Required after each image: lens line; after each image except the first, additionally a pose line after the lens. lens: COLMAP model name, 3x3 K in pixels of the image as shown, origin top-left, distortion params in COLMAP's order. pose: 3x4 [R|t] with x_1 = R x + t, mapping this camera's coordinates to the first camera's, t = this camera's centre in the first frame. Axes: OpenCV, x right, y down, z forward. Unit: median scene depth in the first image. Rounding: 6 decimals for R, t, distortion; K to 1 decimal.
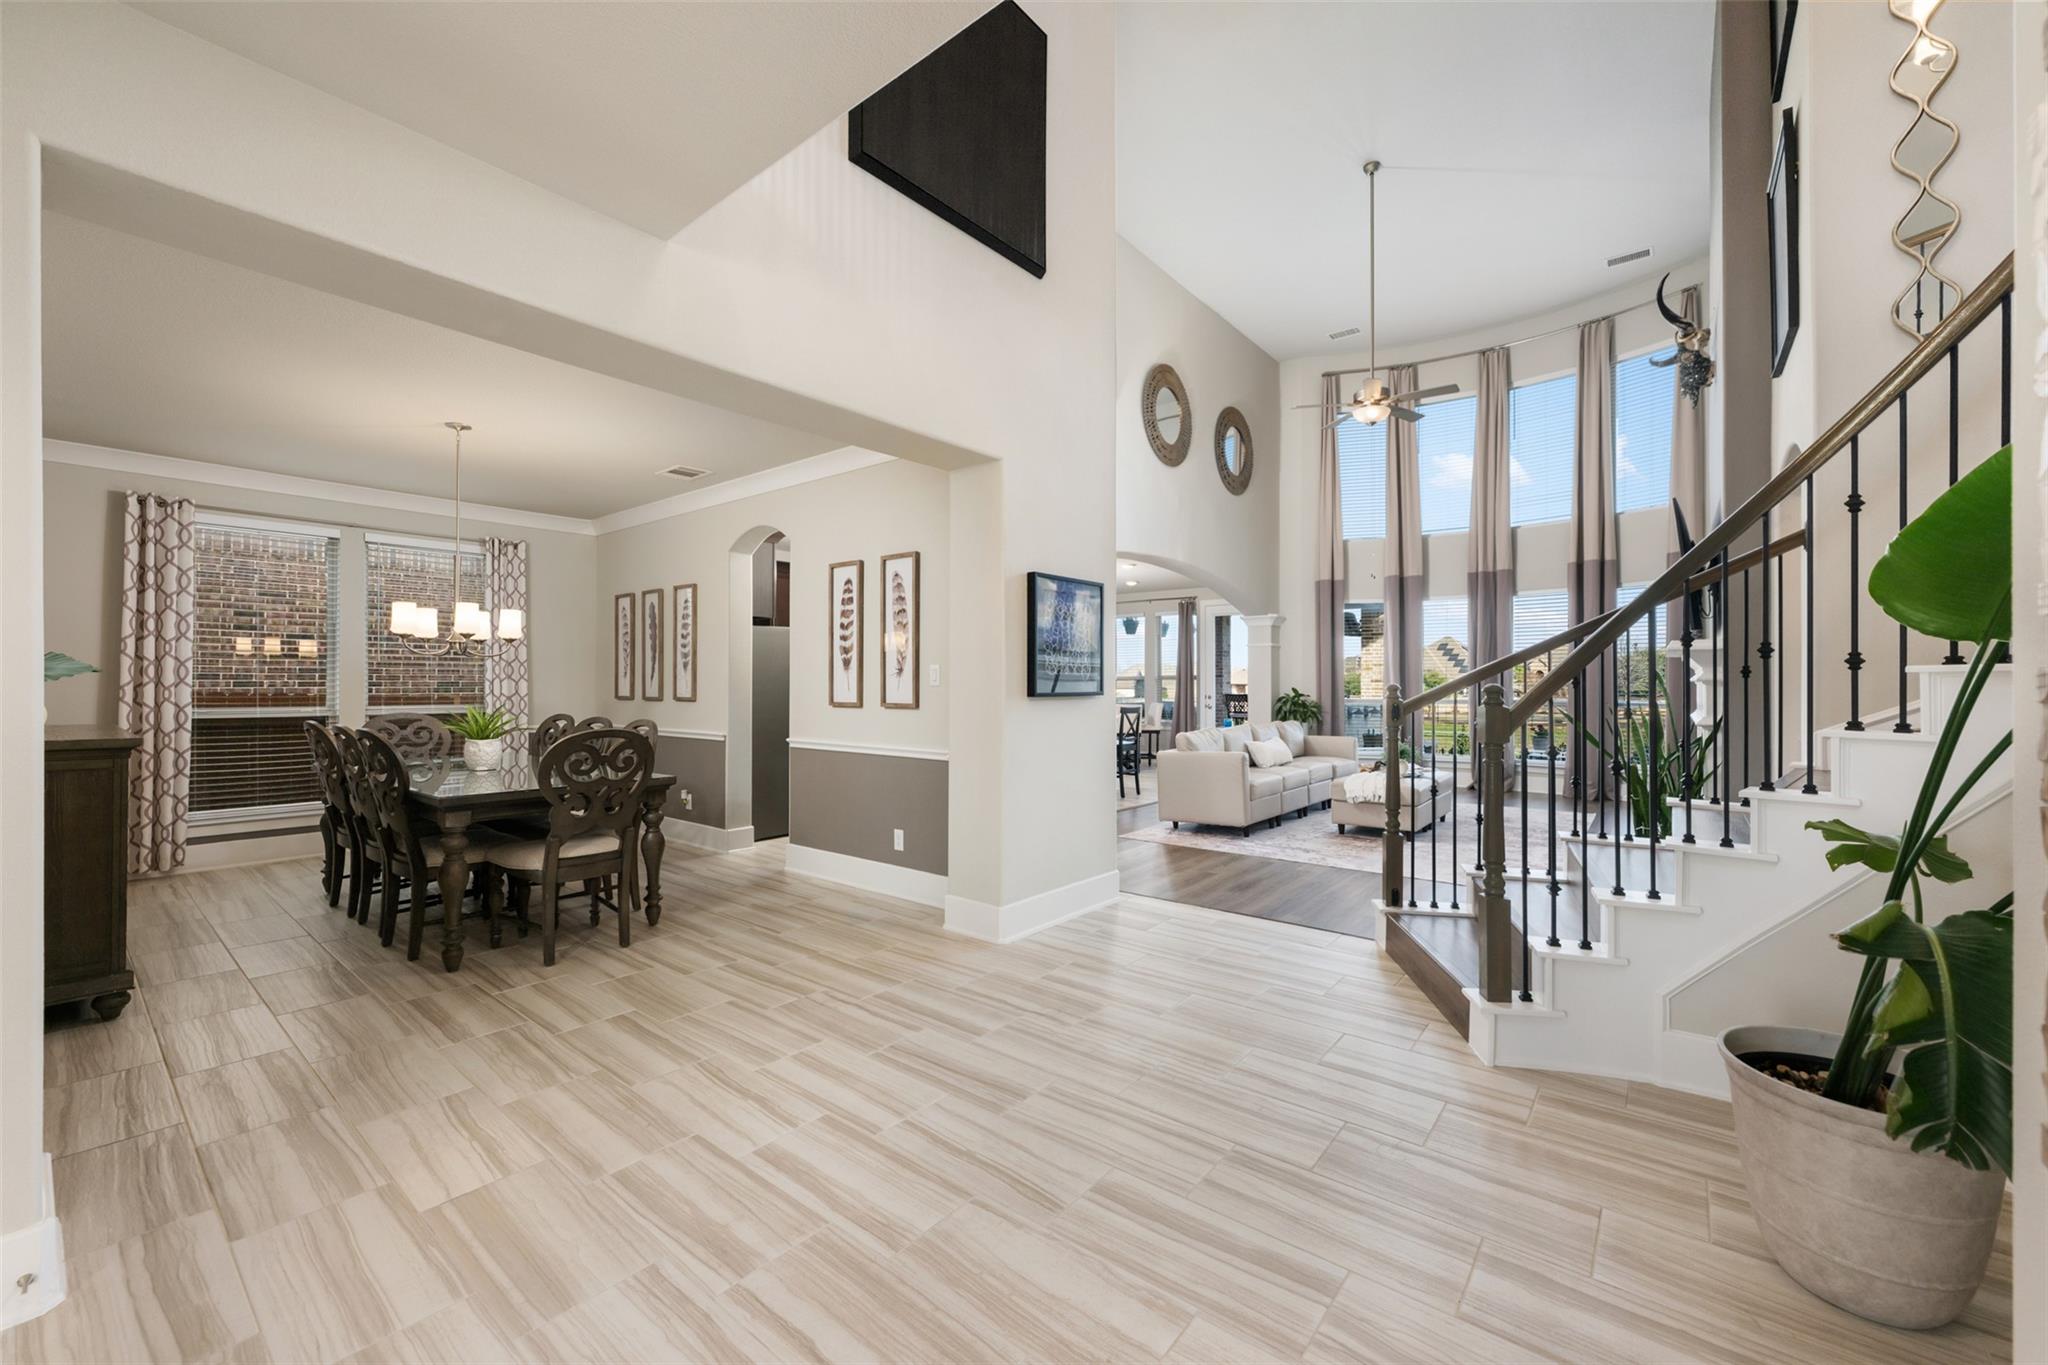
lens RADIAL K [[812.6, 0, 1024.0], [0, 812.6, 682.5], [0, 0, 1]] dist [-0.001177, -0.000109]
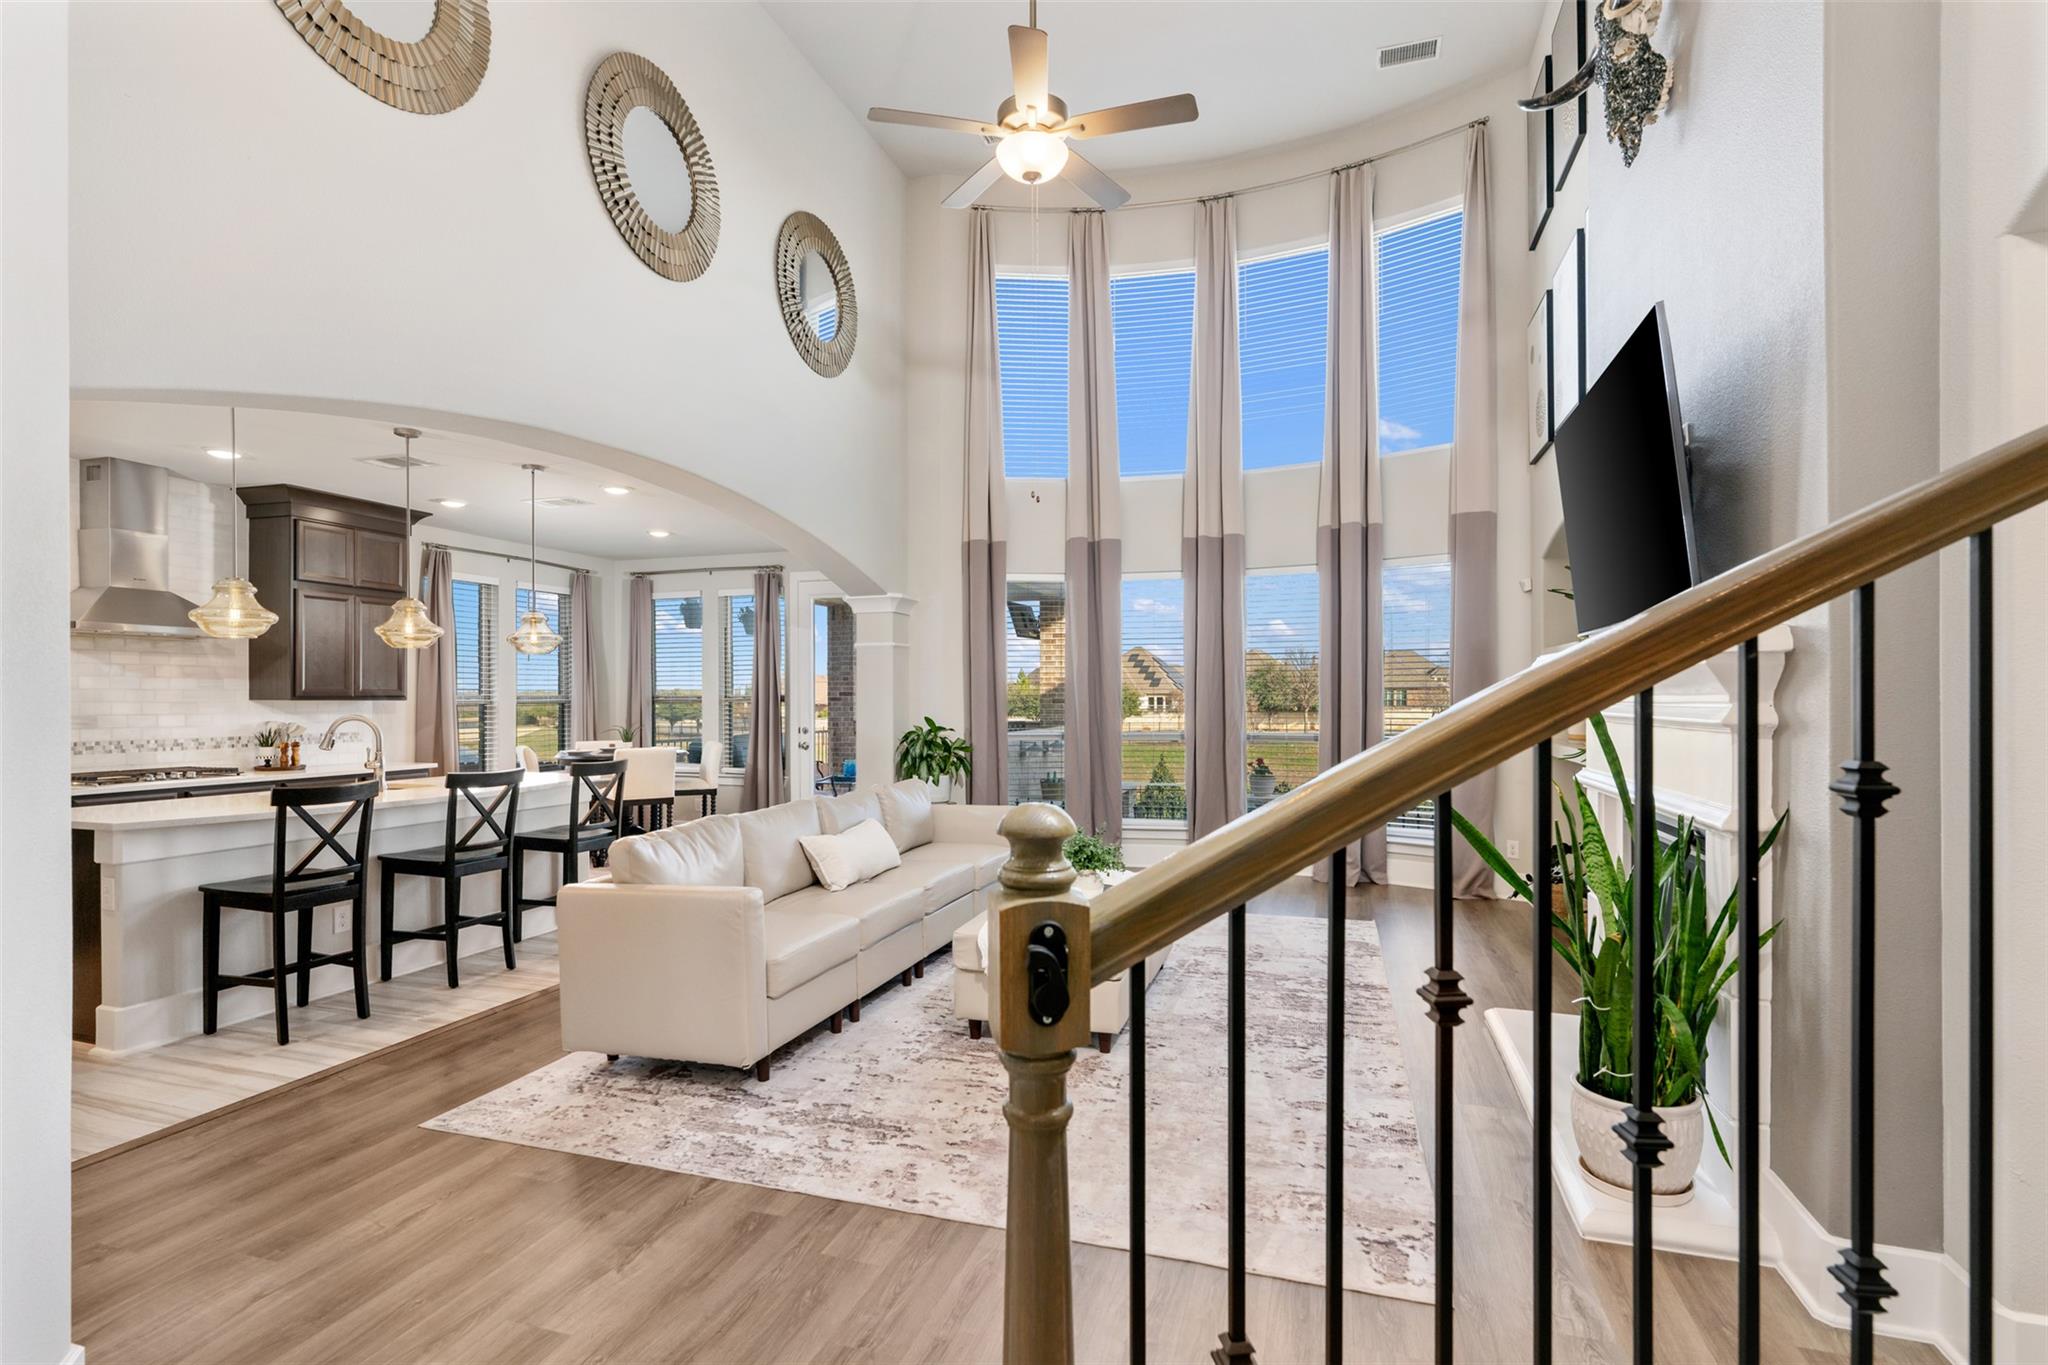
lens RADIAL K [[969.4, 0, 1024.0], [0, 969.4, 682.5], [0, 0, 1]] dist [0.000630, 0.000037]
pose [[0.935502, 0.002230, 0.353314, 0.146653], [0.002809, 0.999902, -0.013747, -0.009131], [-0.353310, 0.013853, 0.935404, 0.308701]]
